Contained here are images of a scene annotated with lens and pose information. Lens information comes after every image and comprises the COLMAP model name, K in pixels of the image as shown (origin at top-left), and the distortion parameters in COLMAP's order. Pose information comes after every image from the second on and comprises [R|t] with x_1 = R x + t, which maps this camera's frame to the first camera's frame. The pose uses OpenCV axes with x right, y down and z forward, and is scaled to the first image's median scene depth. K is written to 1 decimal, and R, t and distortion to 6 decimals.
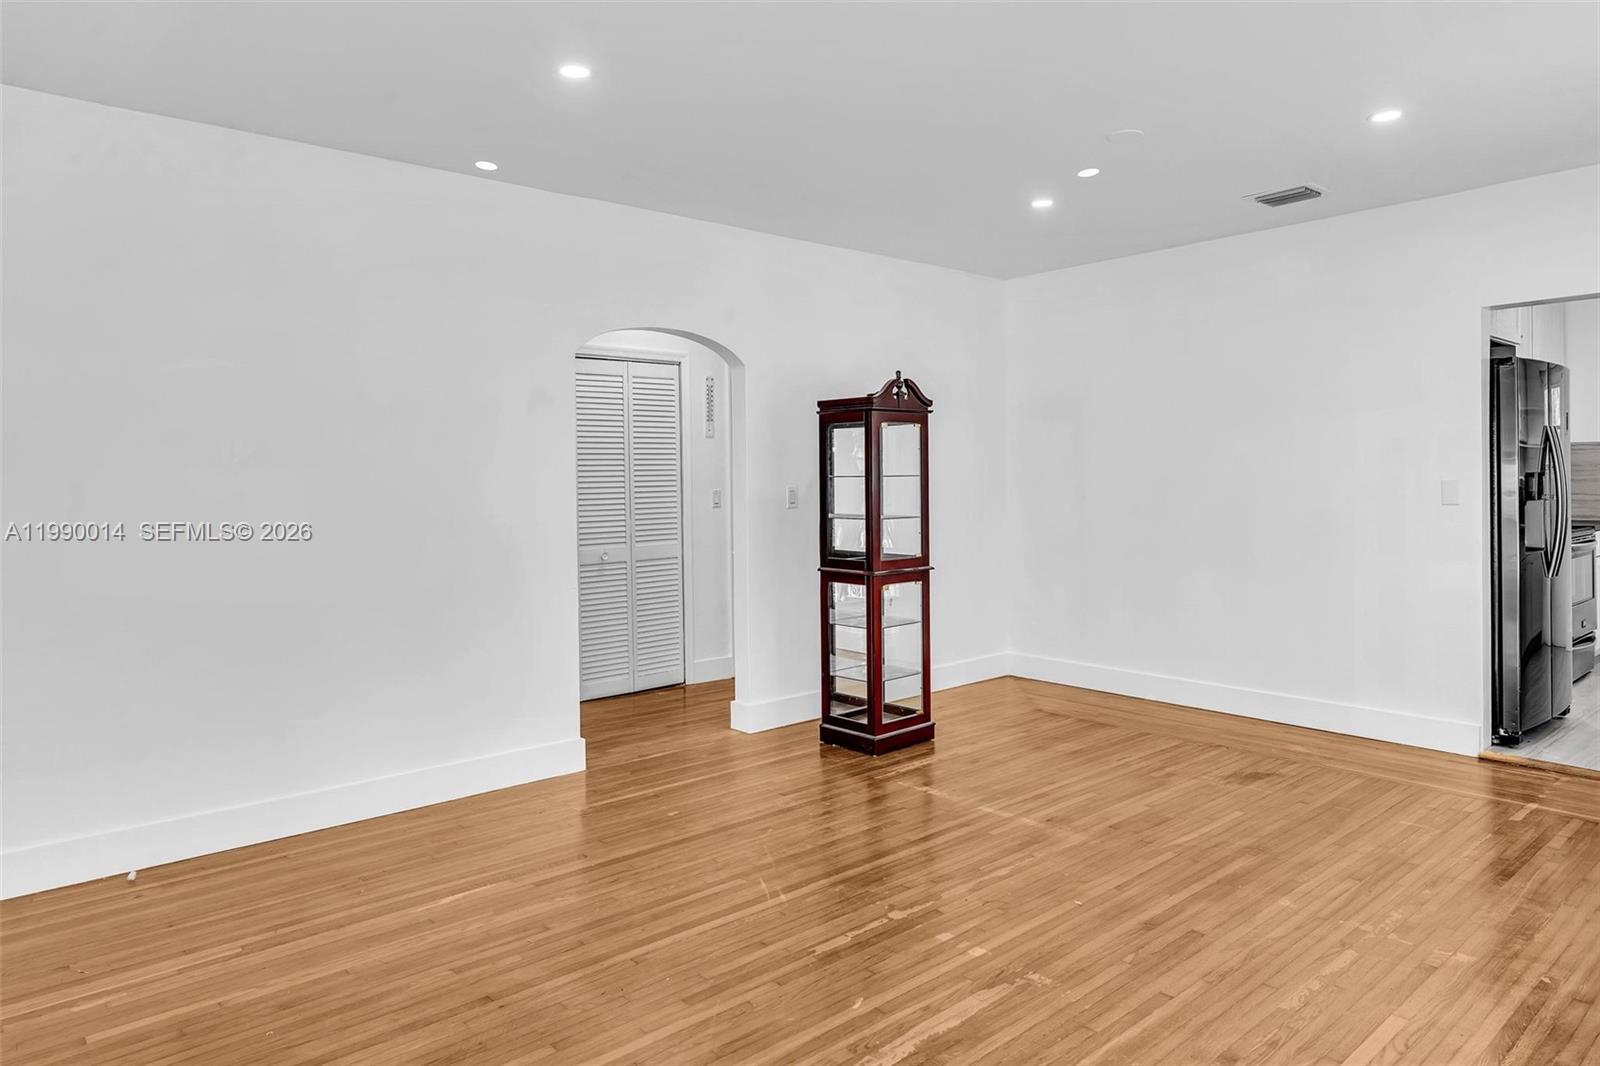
lens RADIAL K [[1007.2, 0, 791.8], [0, 1007.2, 469.6], [0, 0, 1]] dist [0.002668, 0.001048]
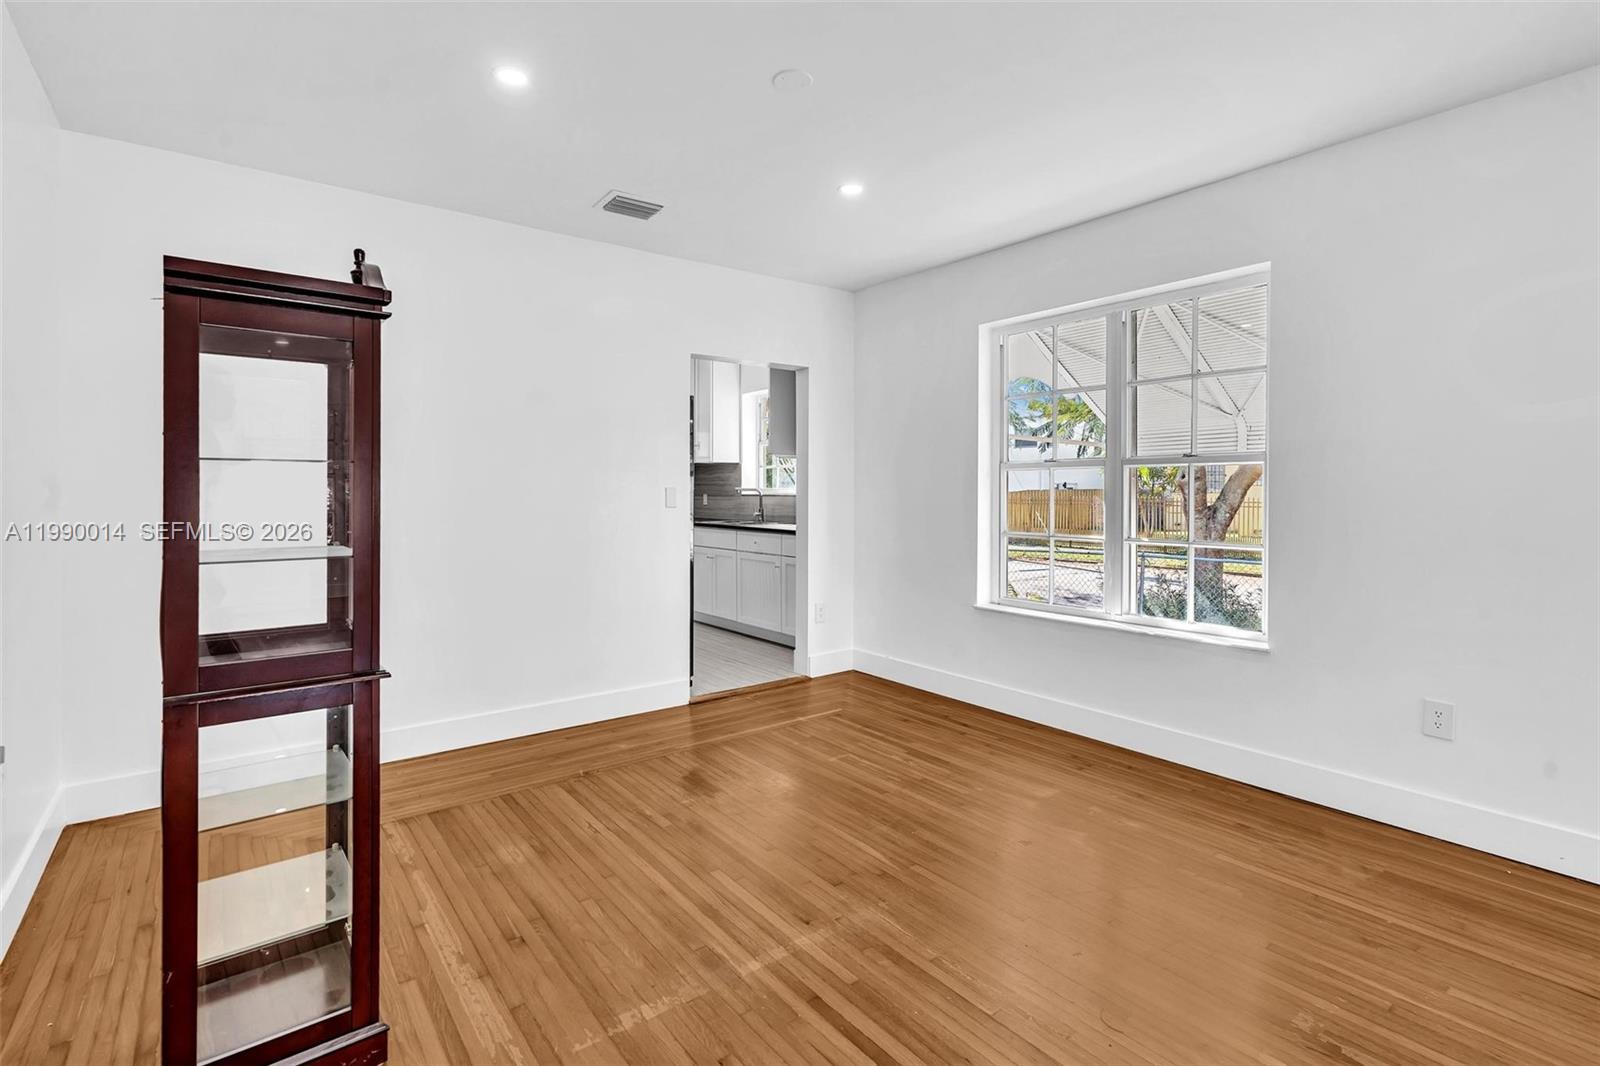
lens RADIAL K [[747.4, 0, 790.8], [0, 747.4, 491.4], [0, 0, 1]] dist [-0.004612, 0.000153]
pose [[0.055741, 0.008038, 0.998413, -0.311434], [-0.009539, 0.999926, -0.007518, 0.026332], [-0.998400, -0.009105, 0.055814, 0.983262]]
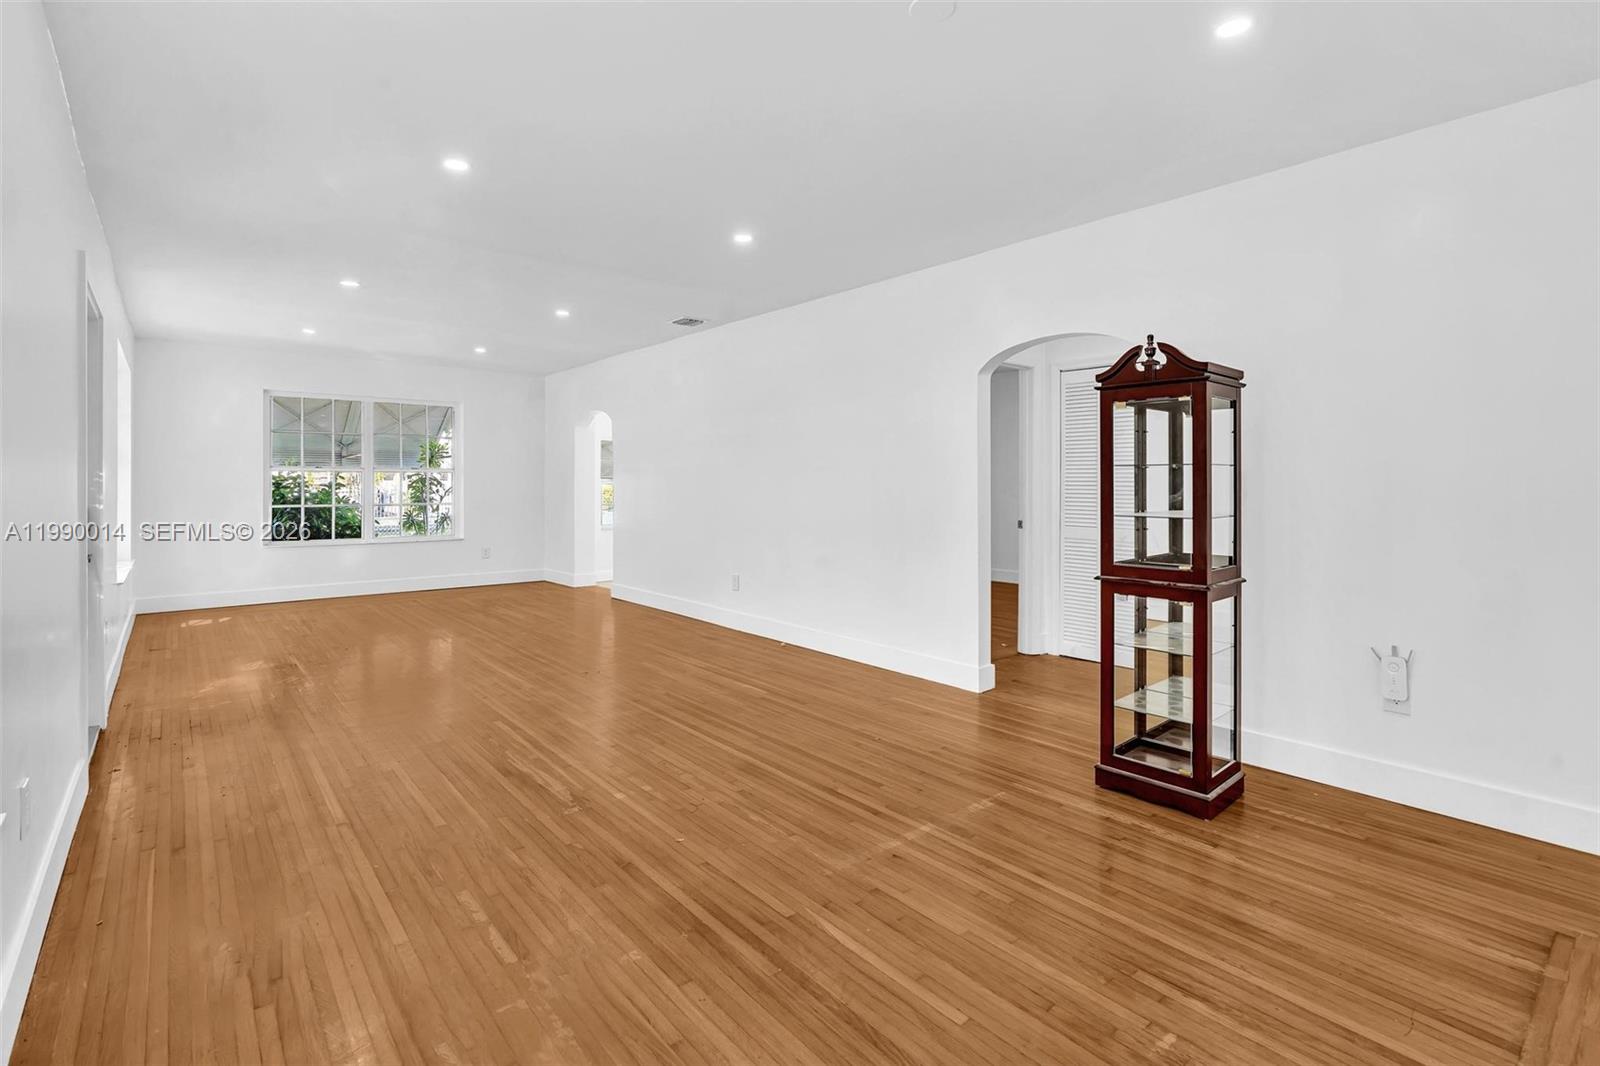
lens RADIAL K [[740.8, 0, 791.3], [0, 740.8, 486.6], [0, 0, 1]] dist [-0.005720, 0.001001]
pose [[-0.016613, 0.017801, -0.999704, 0.895364], [0.006095, 0.999825, 0.017702, 0.014003], [0.999843, -0.005799, -0.016718, 0.921854]]
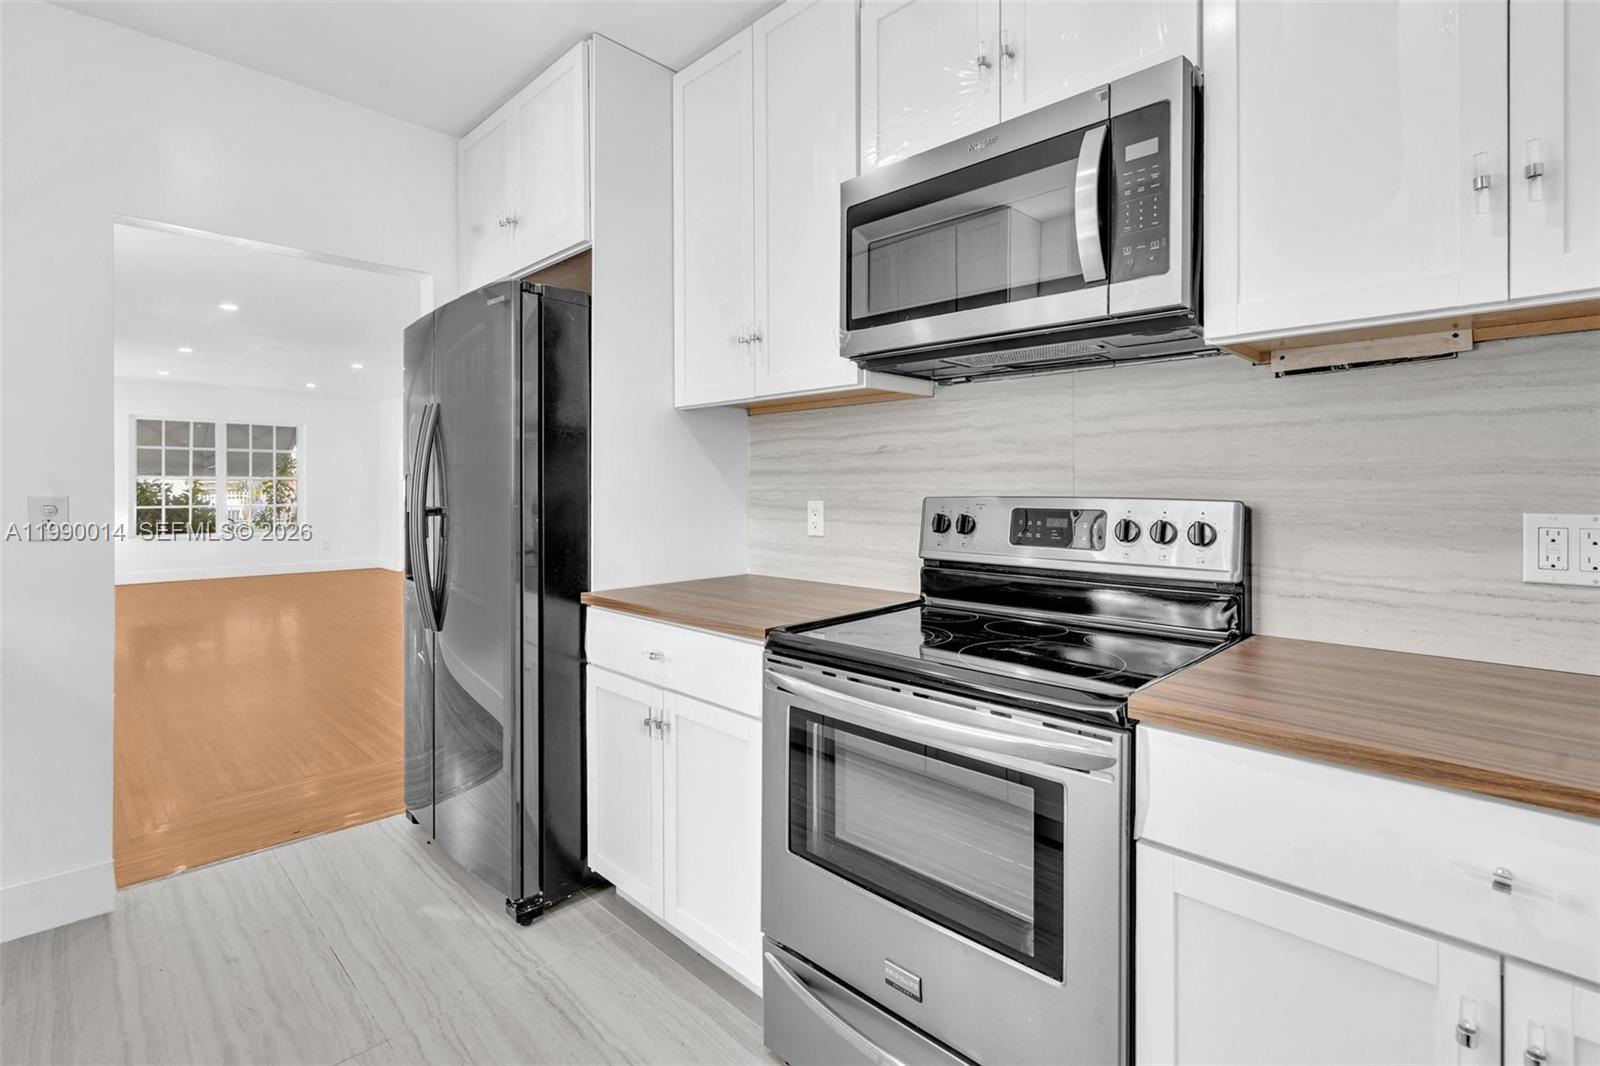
lens RADIAL K [[740.8, 0, 791.3], [0, 740.8, 486.6], [0, 0, 1]] dist [-0.005720, 0.001001]
pose [[0.075136, 0.012570, -0.997094, 1.585523], [0.006544, 0.999893, 0.013099, 0.004976], [0.997152, -0.007509, 0.075046, 1.512940]]
